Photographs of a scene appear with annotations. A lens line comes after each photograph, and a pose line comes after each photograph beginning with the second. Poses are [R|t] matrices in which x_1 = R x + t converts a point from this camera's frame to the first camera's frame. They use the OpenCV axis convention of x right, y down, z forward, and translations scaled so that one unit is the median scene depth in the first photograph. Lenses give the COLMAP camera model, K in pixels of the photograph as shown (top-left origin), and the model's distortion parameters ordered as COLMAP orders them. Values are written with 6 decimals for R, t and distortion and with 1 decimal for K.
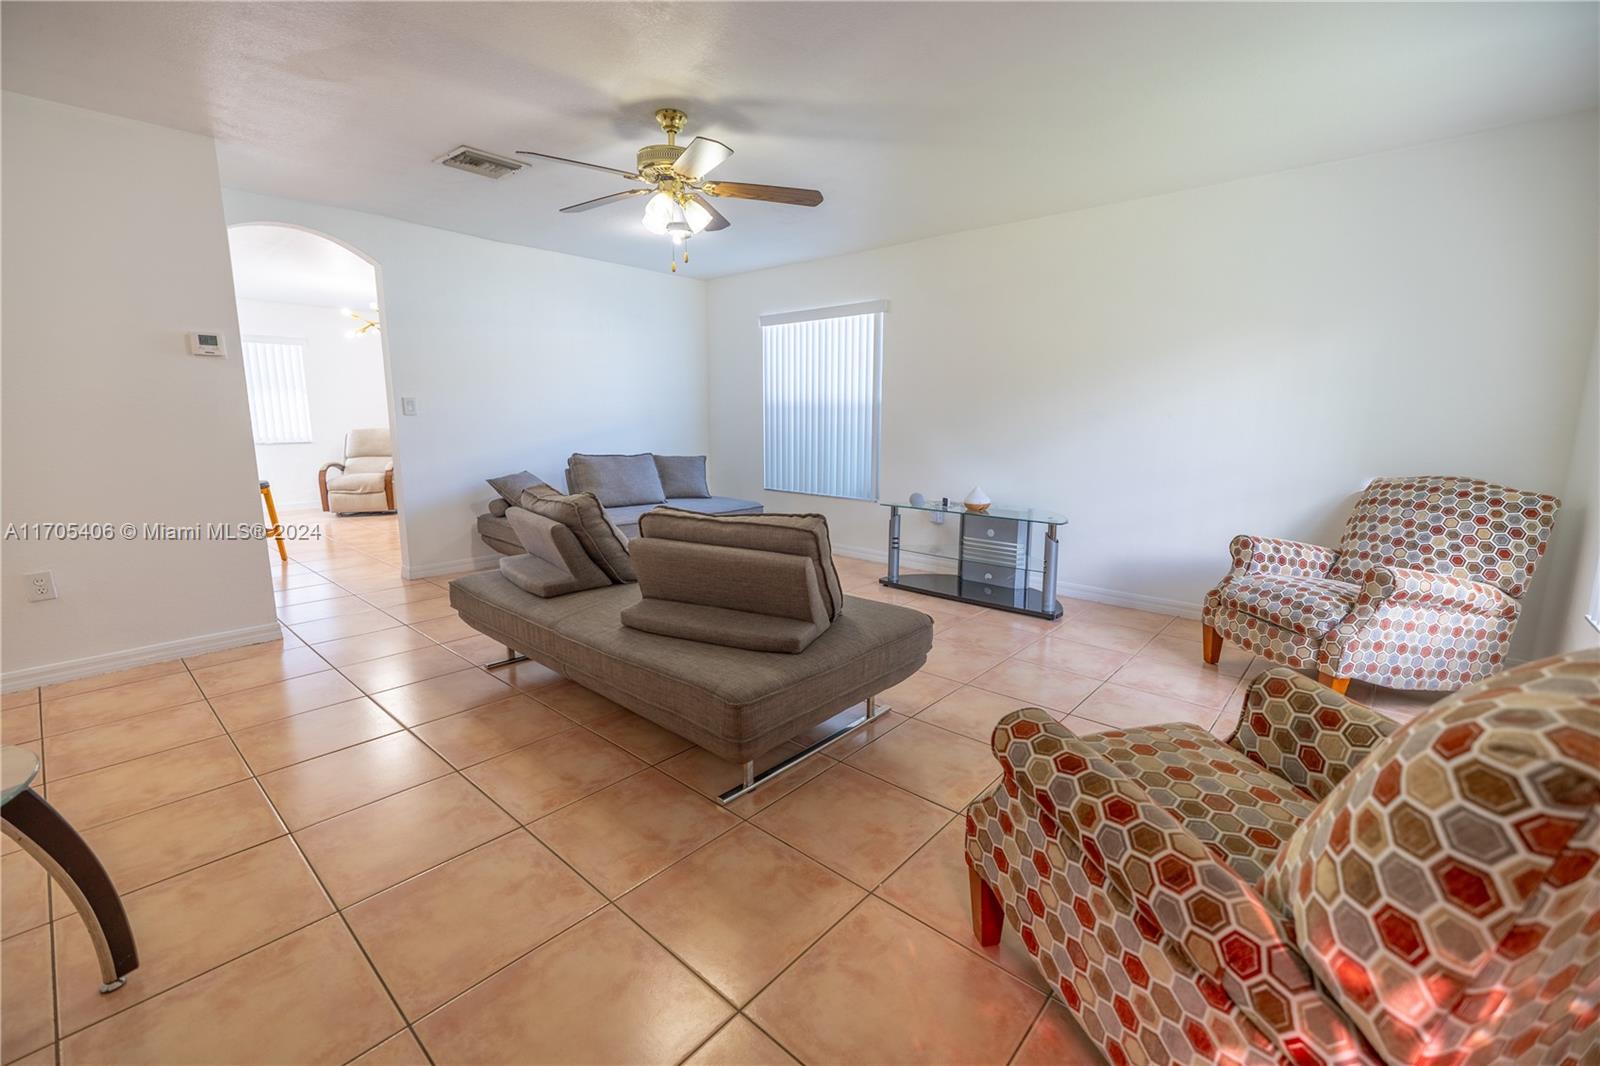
lens RADIAL K [[677.7, 0, 801.3], [0, 677.7, 535.7], [0, 0, 1]] dist [0.006910, 0.000191]
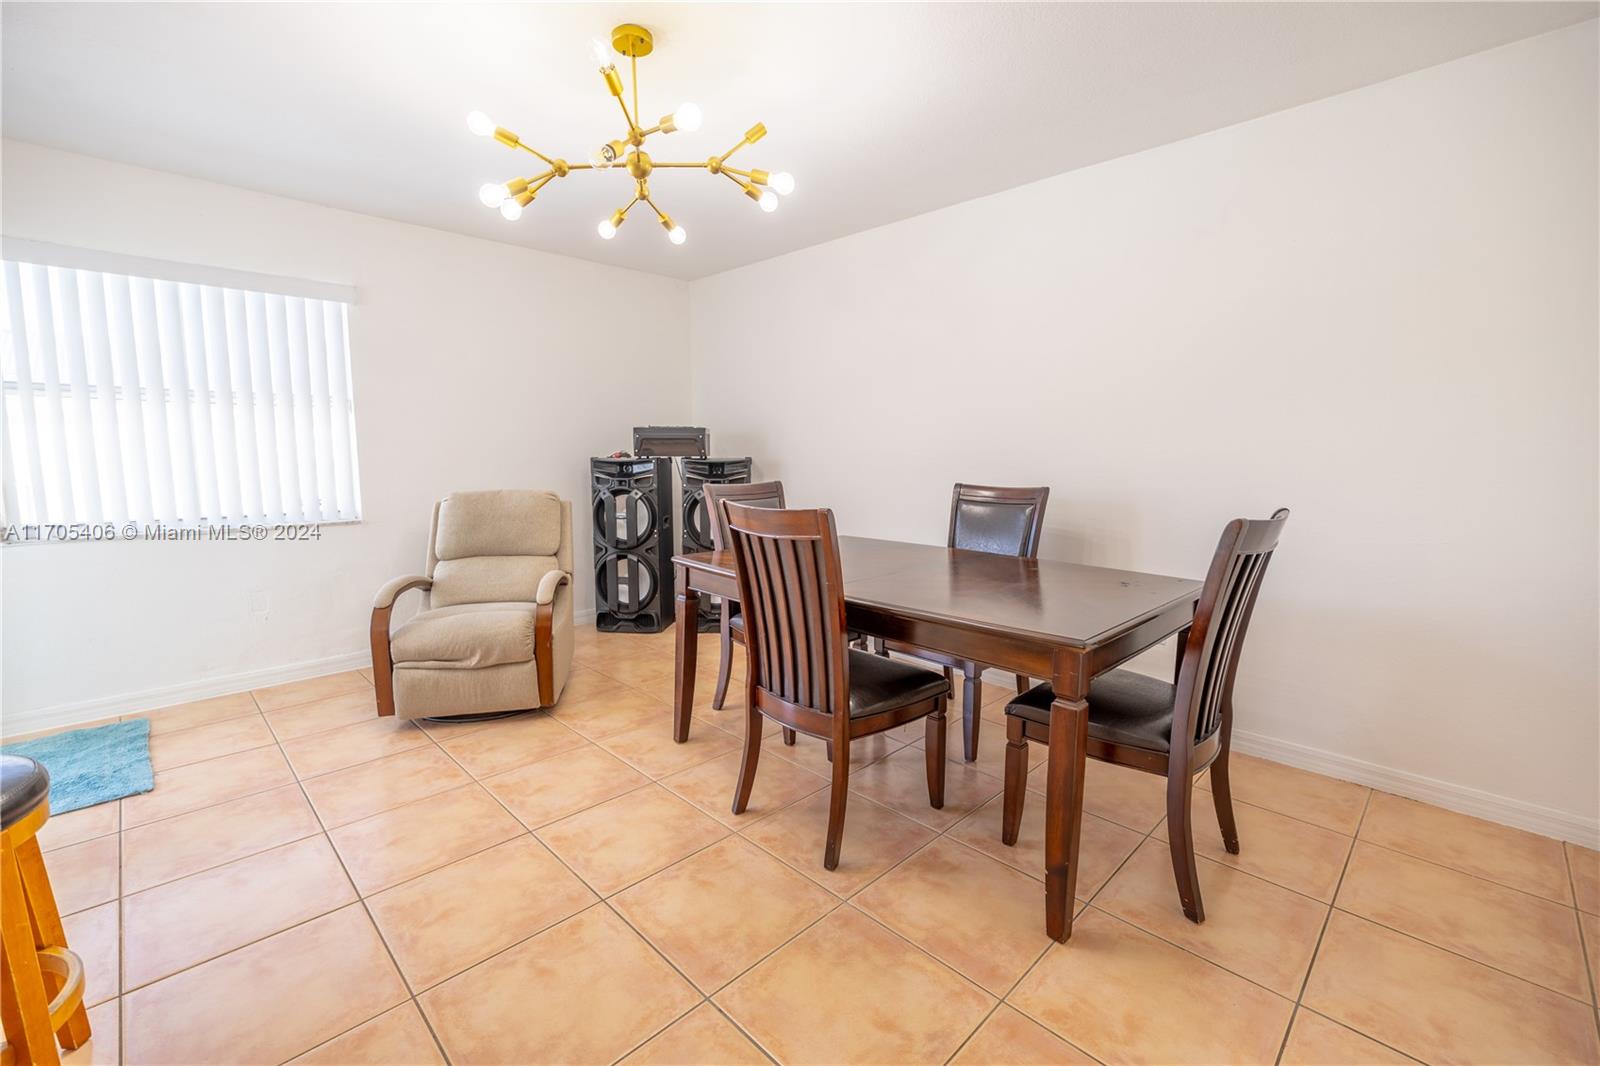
lens RADIAL K [[677.7, 0, 803.4], [0, 677.7, 545.9], [0, 0, 1]] dist [0.006910, 0.000191]
pose [[0.998156, 0.003013, -0.060618, 0.118473], [-0.005767, 0.998957, -0.045303, 0.021502], [0.060419, 0.045569, 0.997132, -0.102432]]
